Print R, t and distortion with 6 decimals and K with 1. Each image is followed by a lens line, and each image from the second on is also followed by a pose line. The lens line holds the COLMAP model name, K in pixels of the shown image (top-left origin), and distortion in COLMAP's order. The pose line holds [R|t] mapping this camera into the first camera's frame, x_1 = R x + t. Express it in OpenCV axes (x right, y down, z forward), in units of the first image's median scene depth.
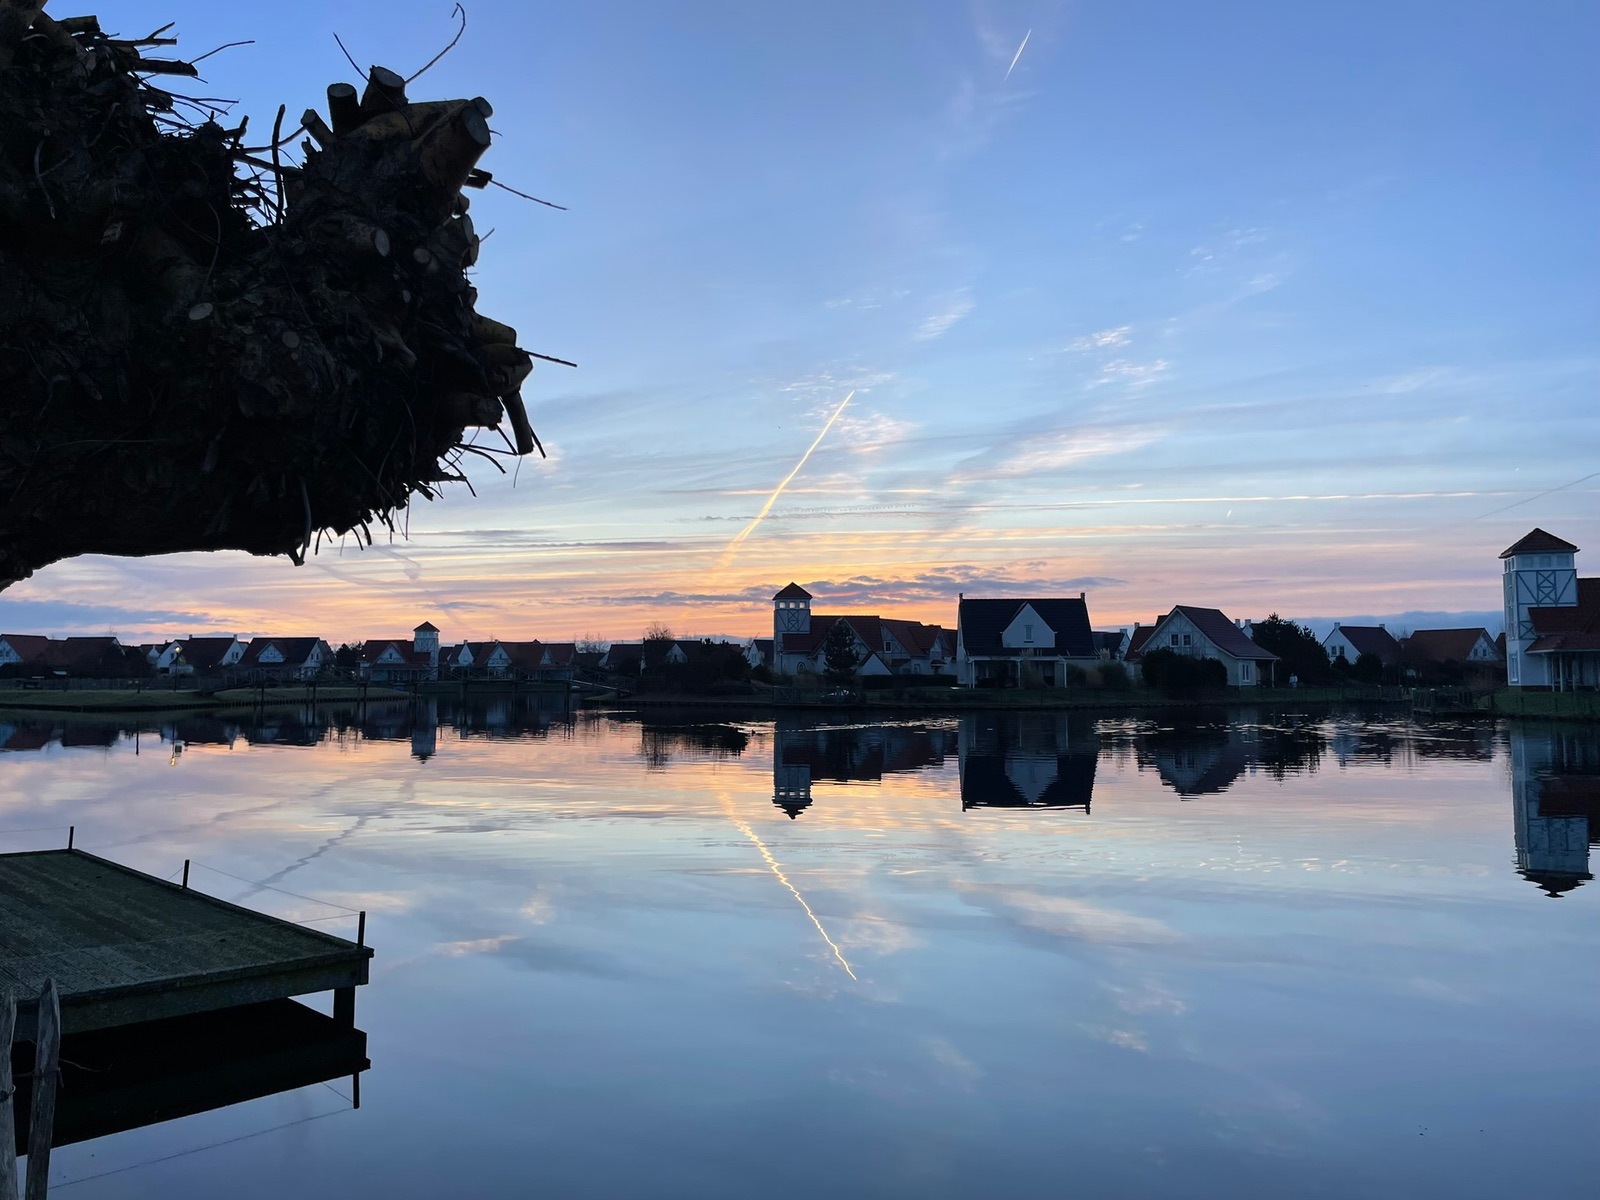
lens RADIAL K [[1179.2, 0, 803.3], [0, 1179.2, 587.2], [0, 0, 1]] dist [0.081823, -0.095002]
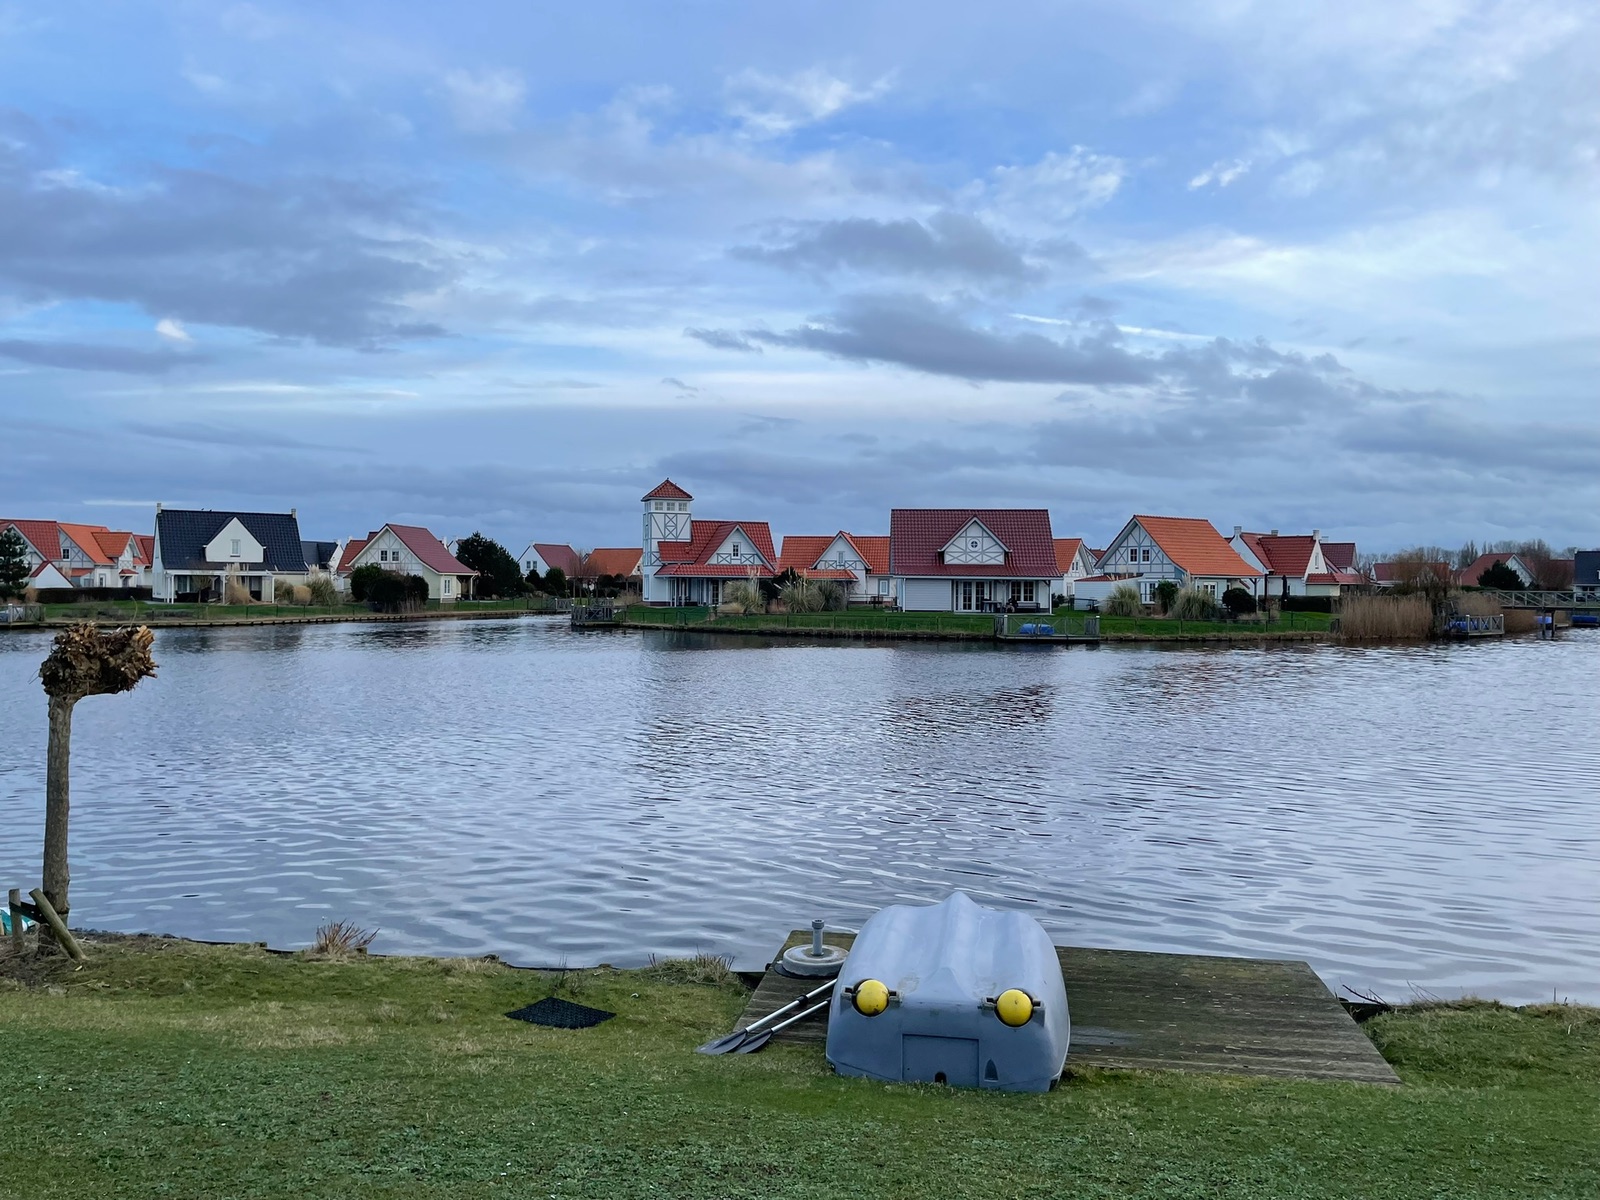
lens RADIAL K [[1209.2, 0, 788.4], [0, 1209.2, 581.1], [0, 0, 1]] dist [0.094200, -0.111480]
pose [[0.817522, 0.010555, 0.575801, -0.019218], [-0.055369, 0.996641, 0.060344, -0.017058], [-0.573229, -0.081214, 0.815360, -0.093819]]
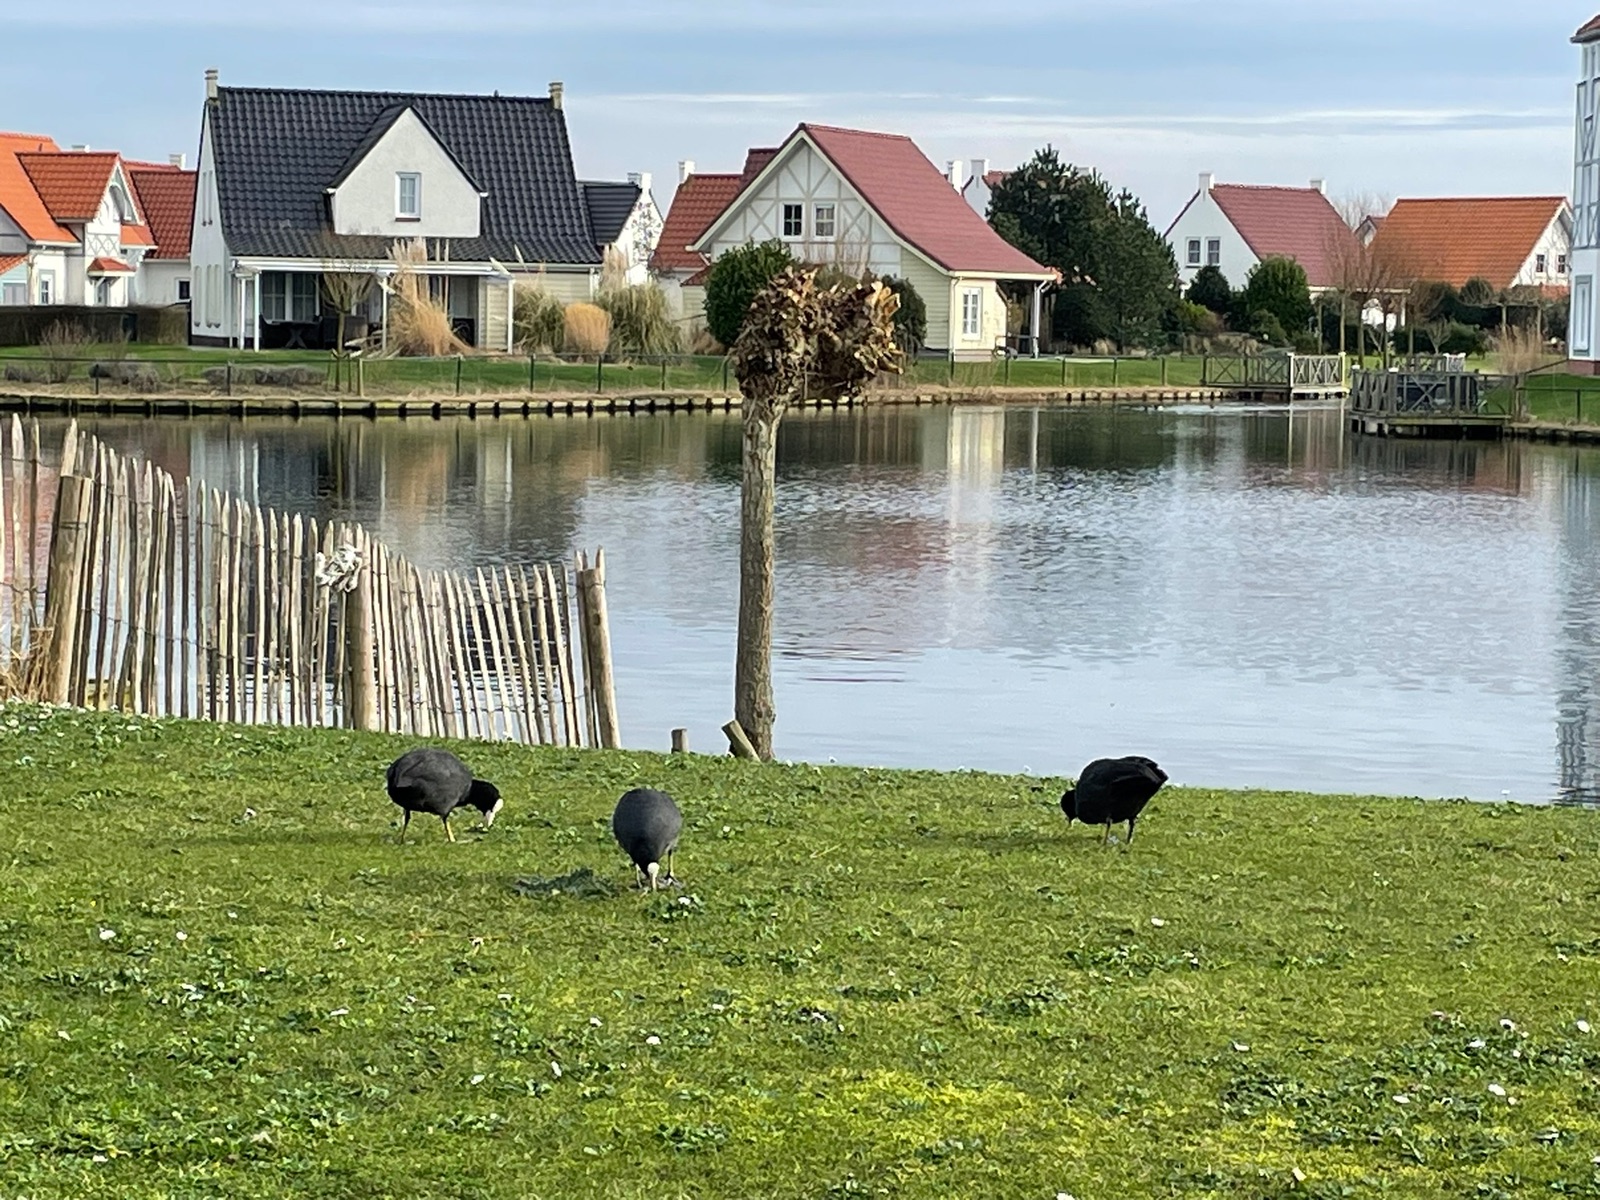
lens RADIAL K [[4056.5, 0, 846.5], [0, 4056.5, 599.3], [0, 0, 1]] dist [0.105141, 0.780330]
pose [[0.946056, -0.006248, 0.323942, -0.062926], [-0.042470, 0.988797, 0.143101, -0.016672], [-0.321207, -0.149139, 0.935192, -0.153583]]
